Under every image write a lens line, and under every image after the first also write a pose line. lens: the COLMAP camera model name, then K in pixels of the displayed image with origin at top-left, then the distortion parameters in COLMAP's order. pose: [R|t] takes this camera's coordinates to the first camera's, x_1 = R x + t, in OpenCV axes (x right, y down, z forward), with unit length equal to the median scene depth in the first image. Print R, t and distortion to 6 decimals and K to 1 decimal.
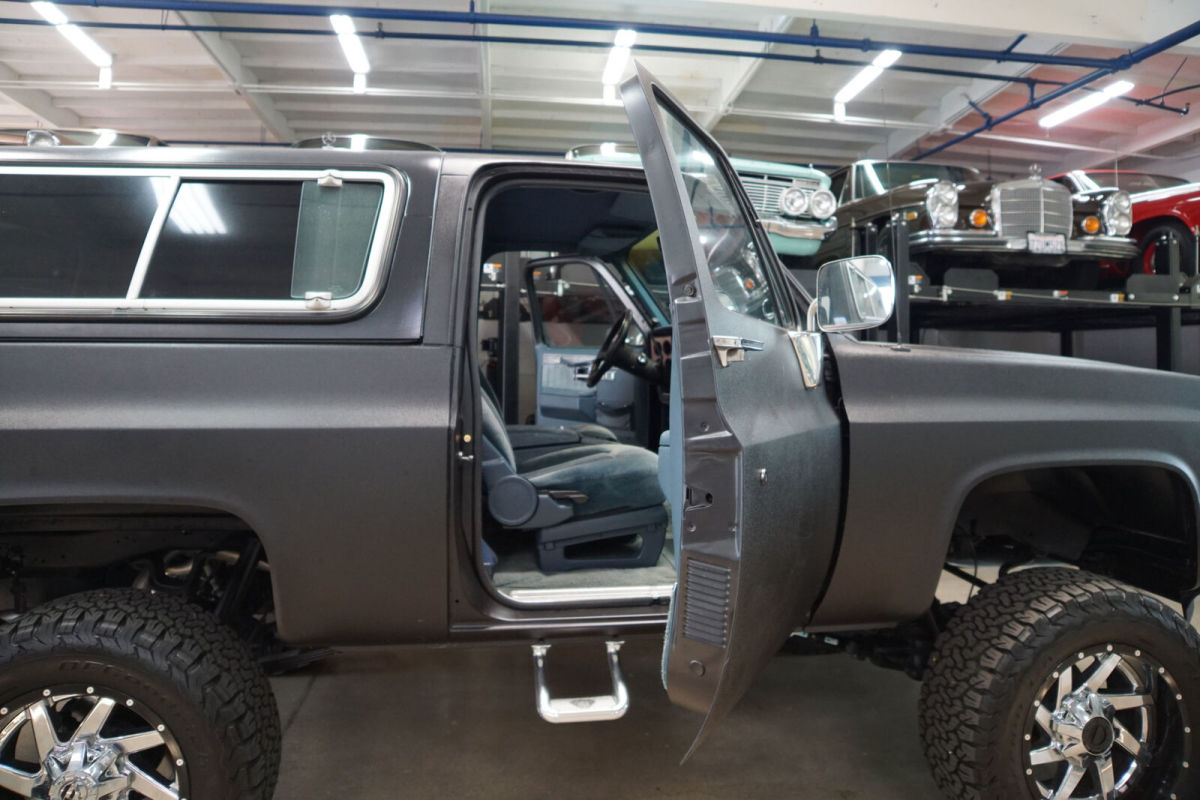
lens RADIAL K [[824.5, 0, 605.5], [0, 824.5, 337.3], [0, 0, 1]] dist [-0.132822, 0.090509]
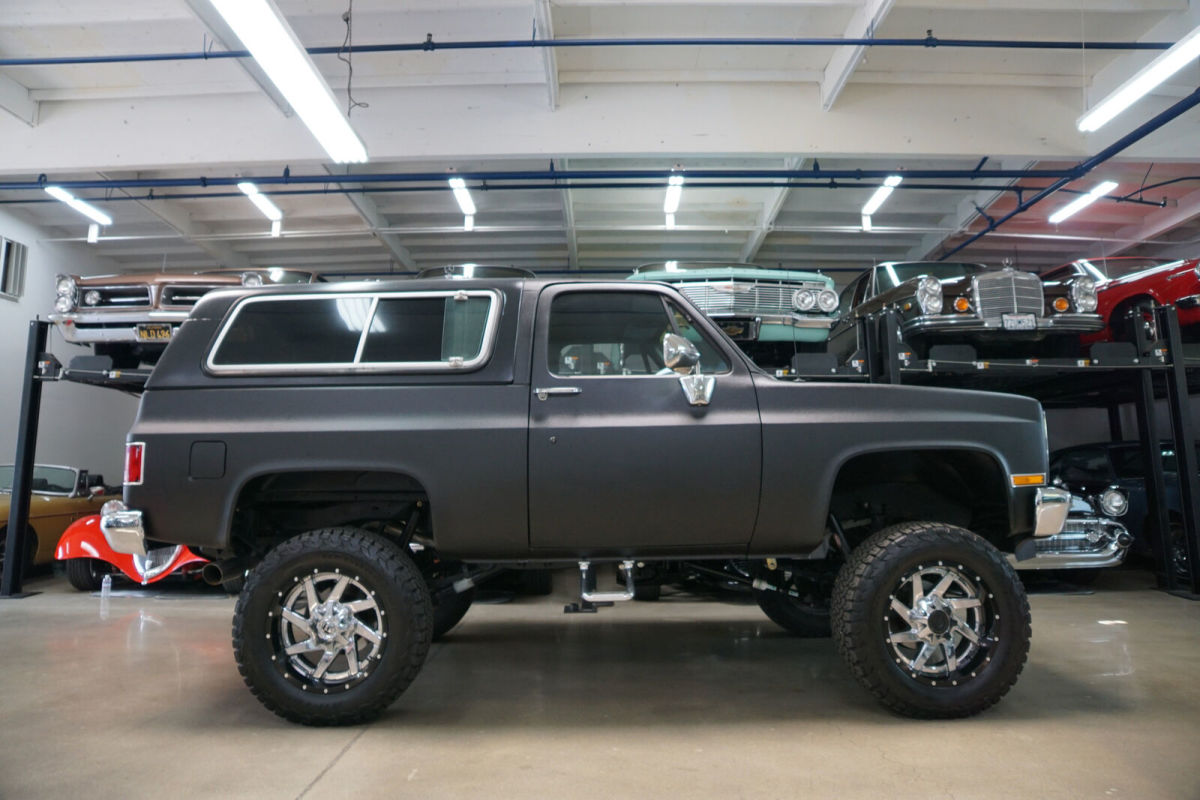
lens RADIAL K [[824.5, 0, 603.1], [0, 824.5, 336.1], [0, 0, 1]] dist [-0.132822, 0.090509]
pose [[0.991312, -0.042321, -0.124536, 0.072751], [0.024751, 0.989929, -0.139383, 0.057930], [0.129180, 0.135090, 0.982376, -0.276474]]
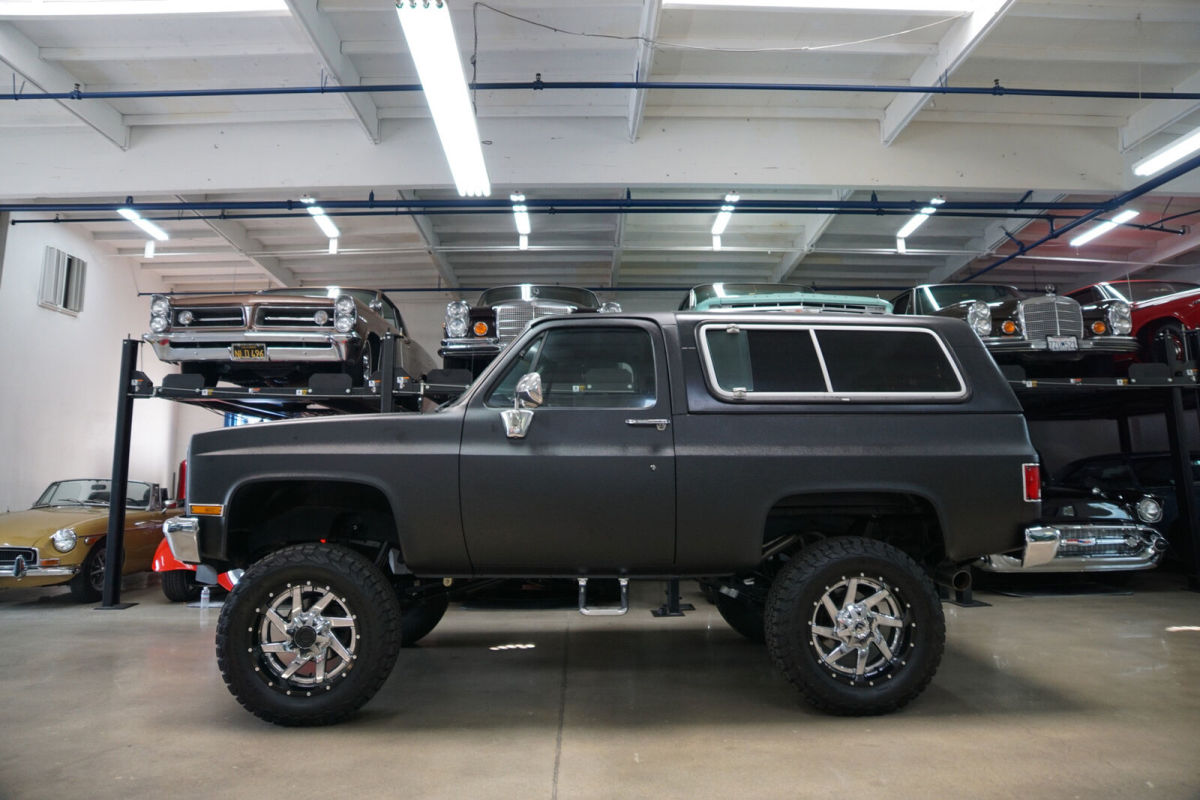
lens RADIAL K [[824.5, 0, 610.3], [0, 824.5, 339.5], [0, 0, 1]] dist [-0.132822, 0.090509]
pose [[0.995097, -0.040042, -0.090438, -0.072124], [0.026850, 0.989410, -0.142641, 0.043407], [0.095191, 0.139513, 0.985634, -0.369404]]
